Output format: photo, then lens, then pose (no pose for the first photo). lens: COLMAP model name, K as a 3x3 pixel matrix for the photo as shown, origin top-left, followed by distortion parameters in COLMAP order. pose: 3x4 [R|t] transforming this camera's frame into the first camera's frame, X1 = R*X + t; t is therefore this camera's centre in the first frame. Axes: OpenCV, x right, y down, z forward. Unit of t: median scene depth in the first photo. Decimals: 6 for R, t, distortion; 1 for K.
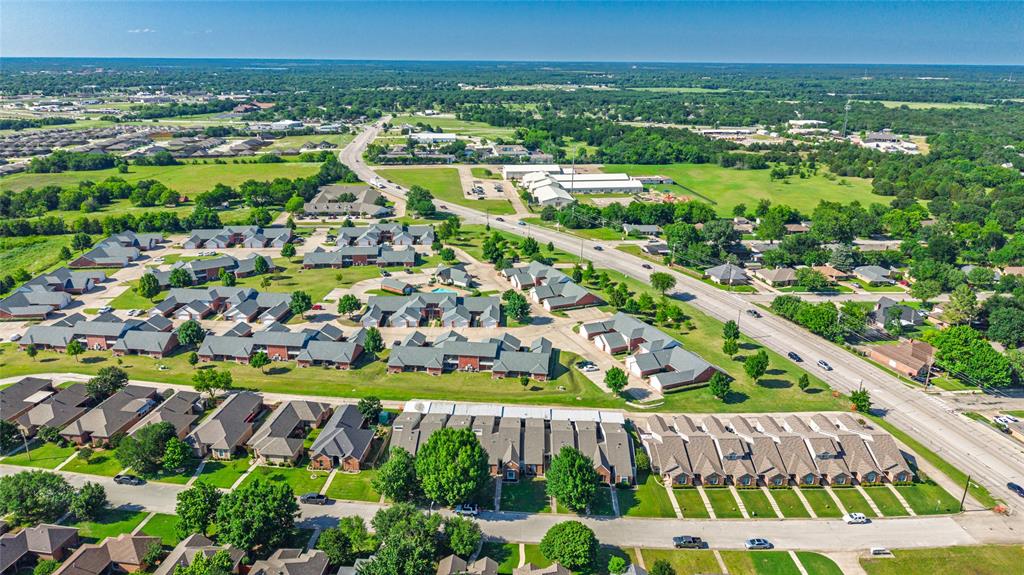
lens RADIAL K [[680.0, 0, 509.3], [0, 680.0, 289.1], [0, 0, 1]] dist [0.036879, -0.037422]
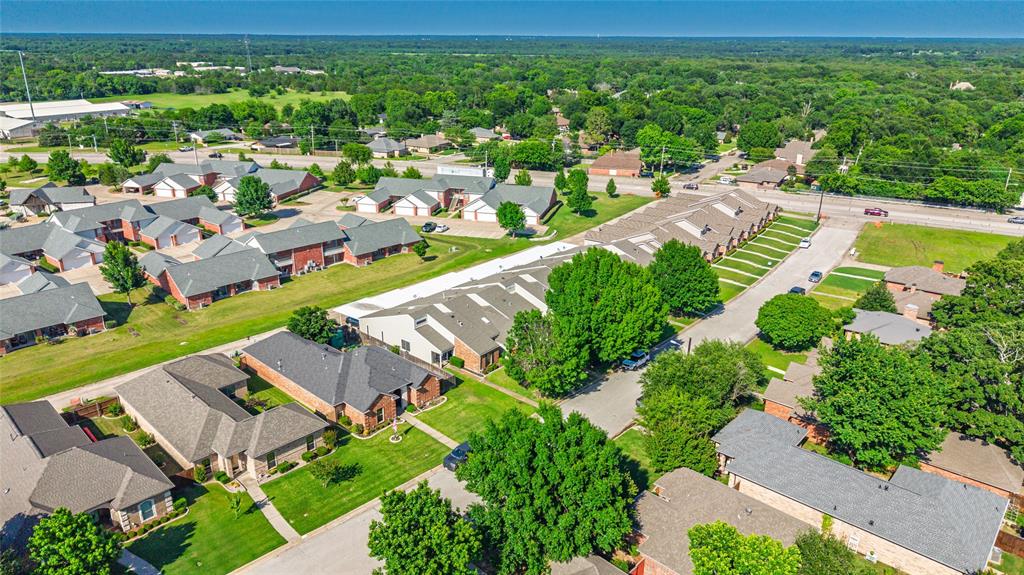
lens RADIAL K [[683.7, 0, 507.9], [0, 683.7, 288.0], [0, 0, 1]] dist [0.080789, -0.100568]
pose [[0.619449, -0.273378, 0.735899, -0.456503], [0.250087, 0.957288, 0.145109, 0.096821], [-0.744137, 0.094151, 0.661359, 0.488204]]
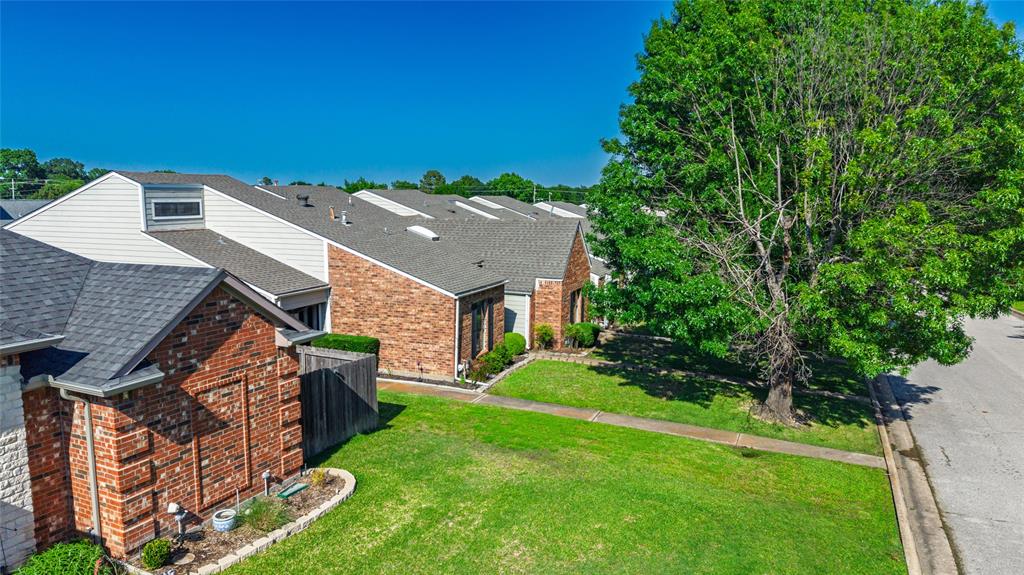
lens RADIAL K [[686.5, 0, 512.6], [0, 686.5, 312.6], [0, 0, 1]] dist [0.036832, -0.037049]
pose [[0.352988, -0.164419, 0.921068, -0.233130], [0.298993, 0.952642, 0.055470, 0.203399], [-0.886568, 0.255813, 0.385431, 0.768283]]
